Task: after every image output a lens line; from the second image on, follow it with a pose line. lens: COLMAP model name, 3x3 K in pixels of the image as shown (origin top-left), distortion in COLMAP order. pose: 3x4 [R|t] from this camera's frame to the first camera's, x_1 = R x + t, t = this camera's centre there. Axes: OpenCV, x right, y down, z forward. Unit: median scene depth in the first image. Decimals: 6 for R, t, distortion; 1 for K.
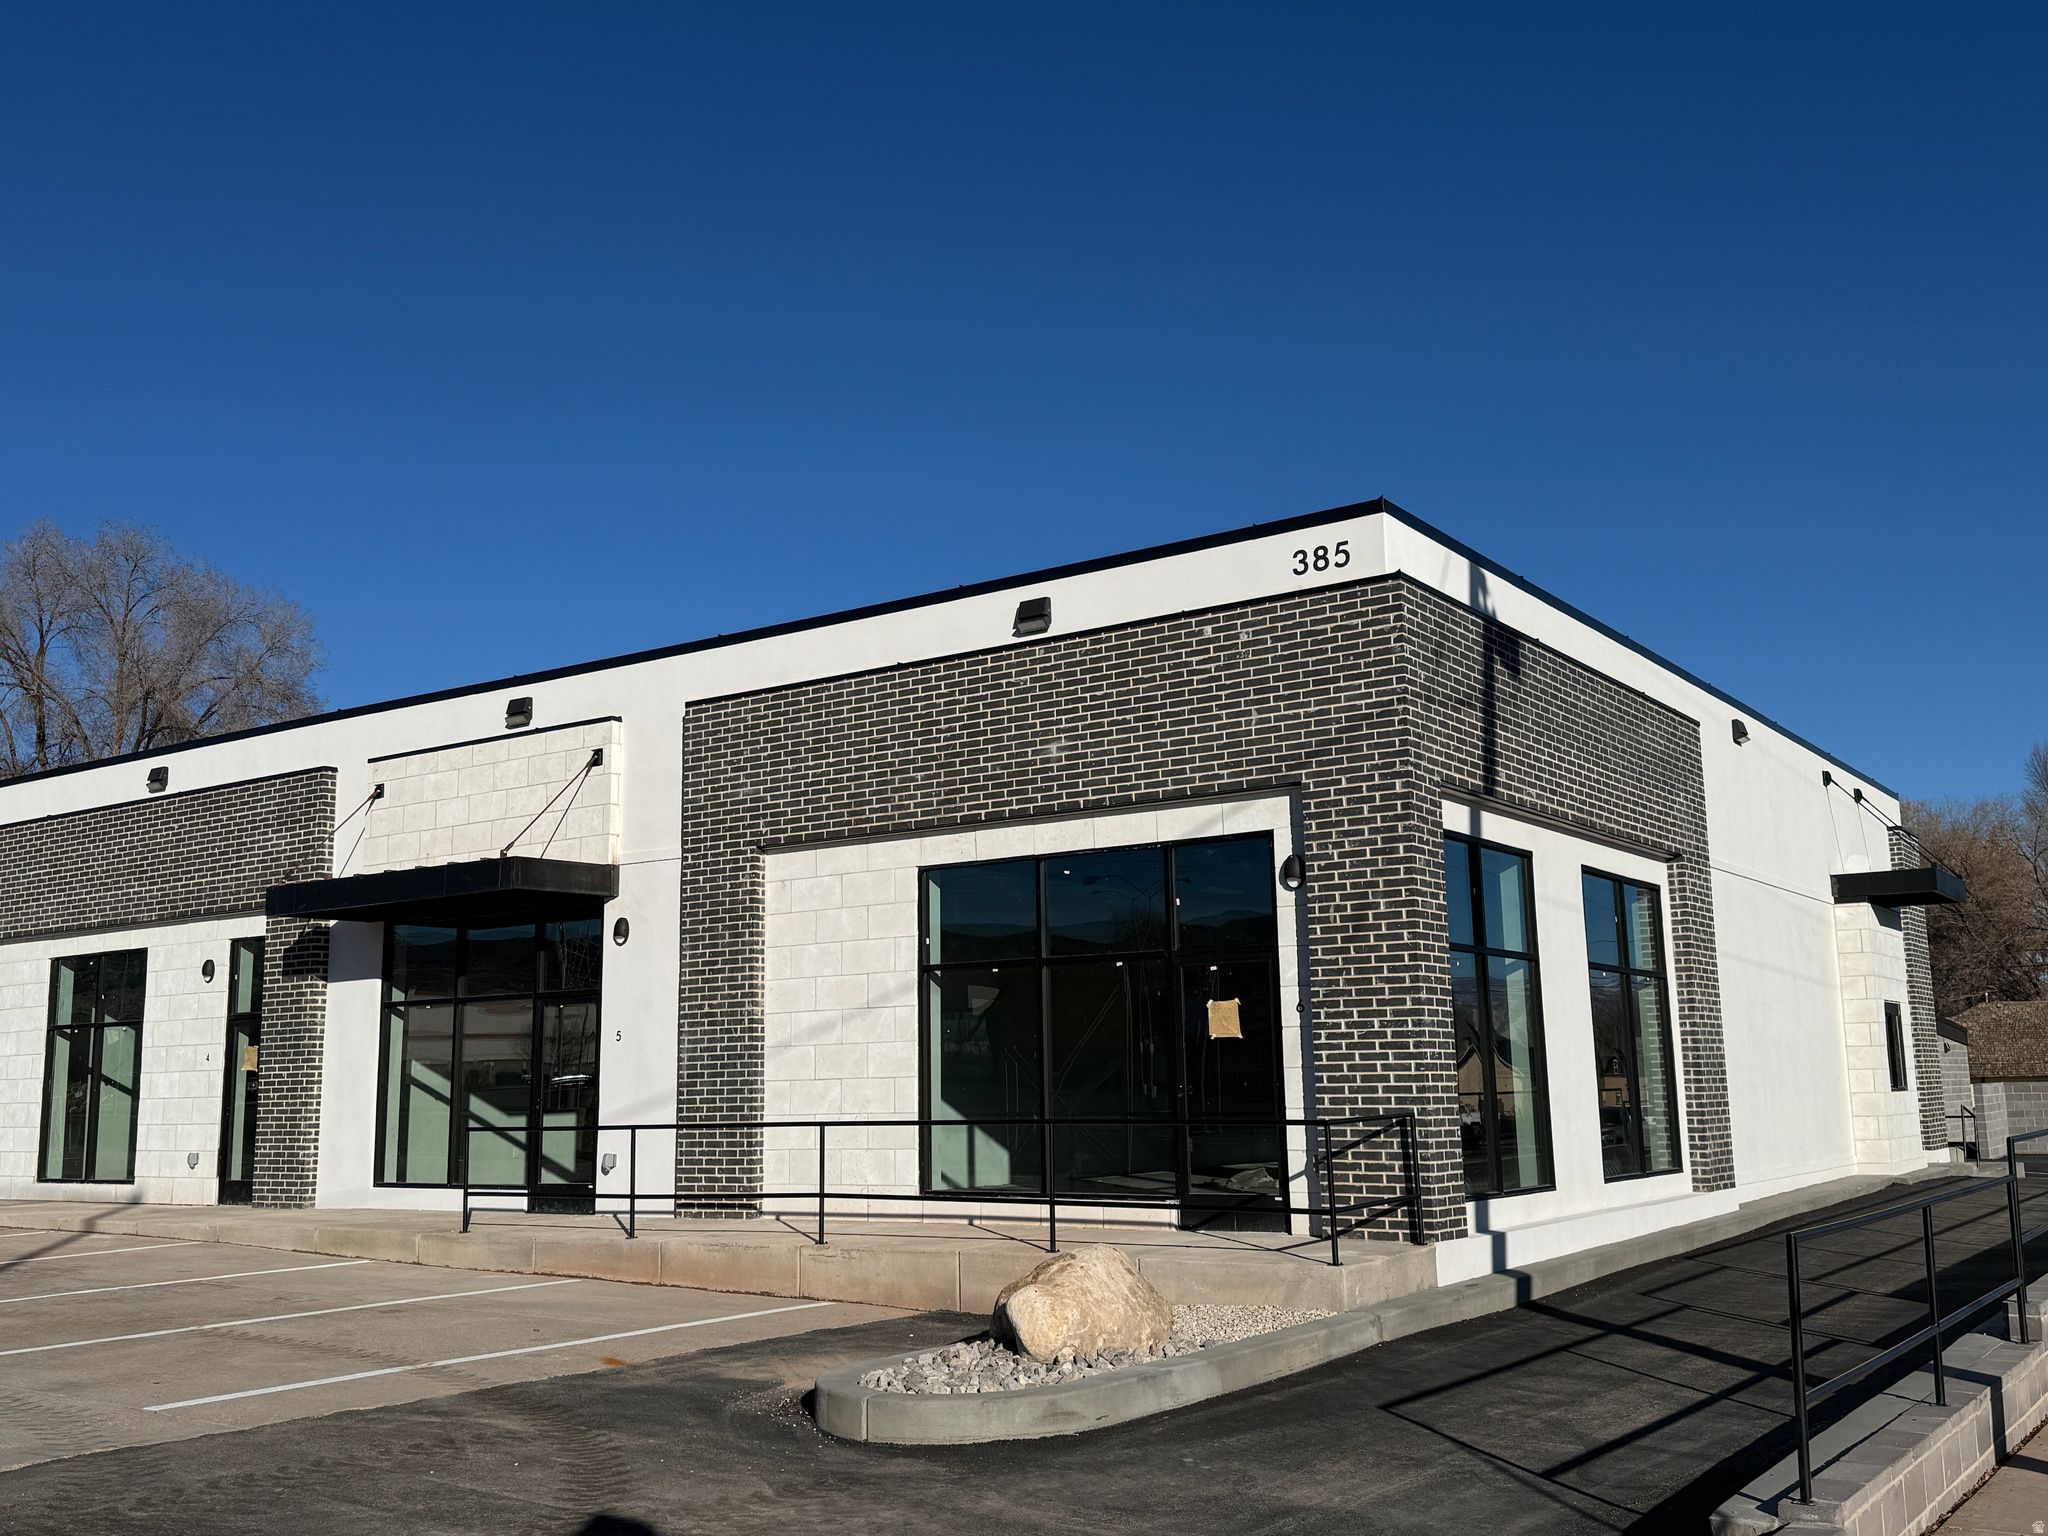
lens RADIAL K [[1922.7, 0, 1024.7], [0, 1922.7, 725.5], [0, 0, 1]] dist [0.082607, 0.000000]
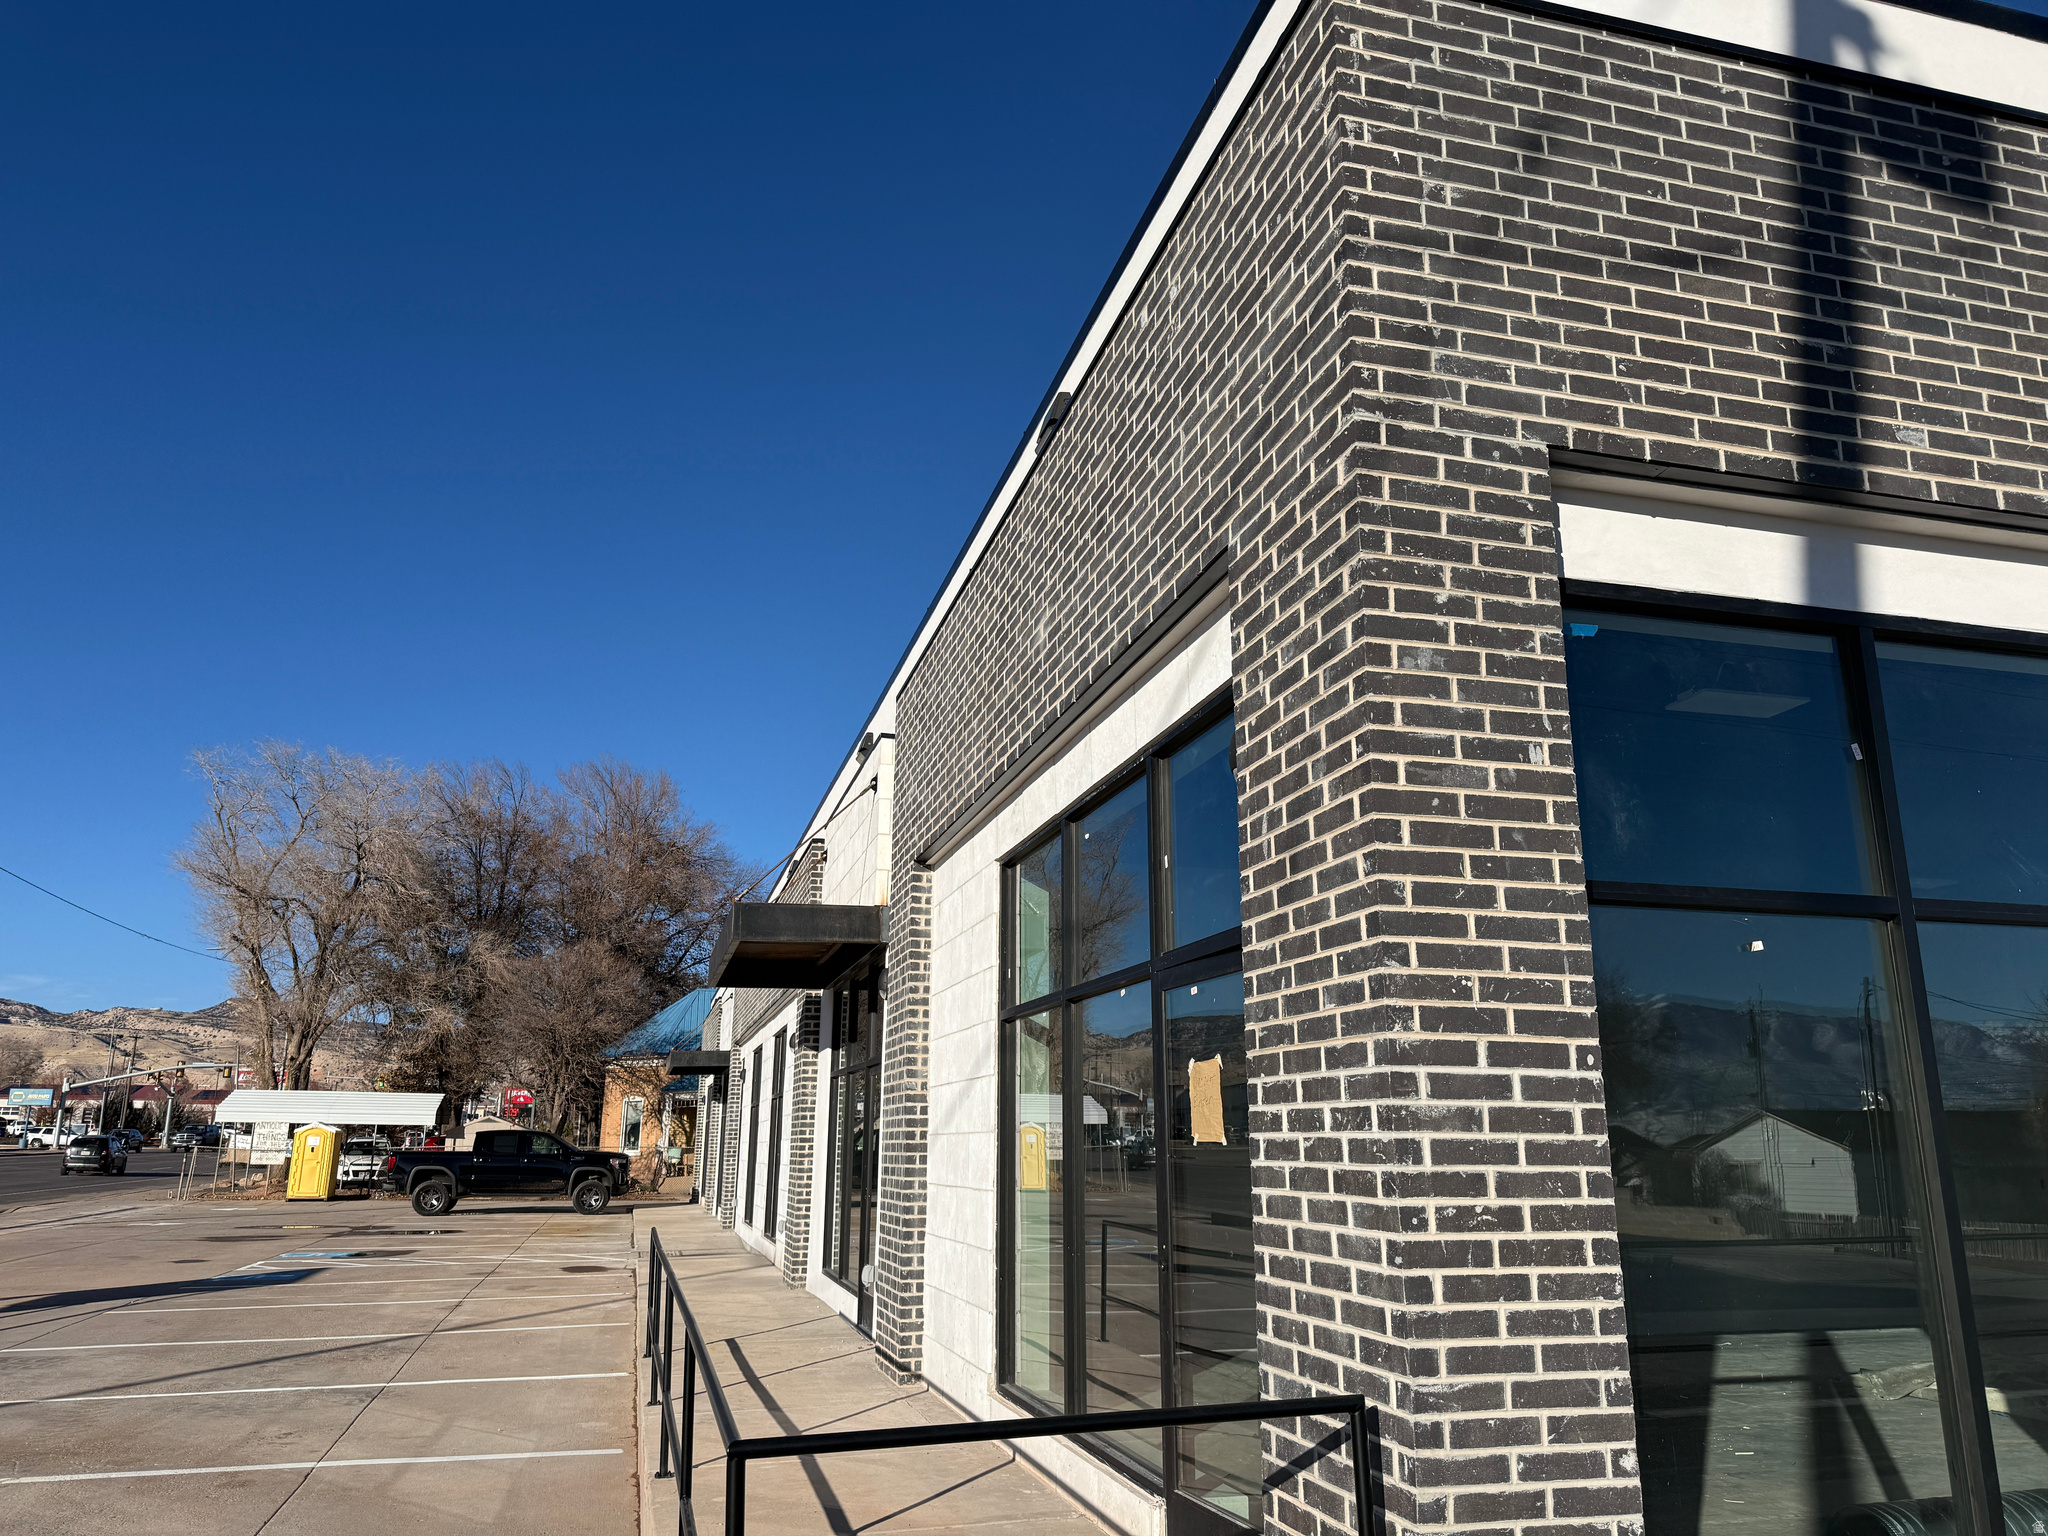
lens RADIAL K [[1448.8, 0, 1032.1], [0, 1448.8, 763.3], [0, 0, 1]] dist [0.036444, -0.043621]
pose [[0.763412, -0.147737, -0.628789, 0.285413], [0.107922, 0.988981, -0.101338, 0.098329], [0.636831, 0.009502, 0.770944, 0.672758]]
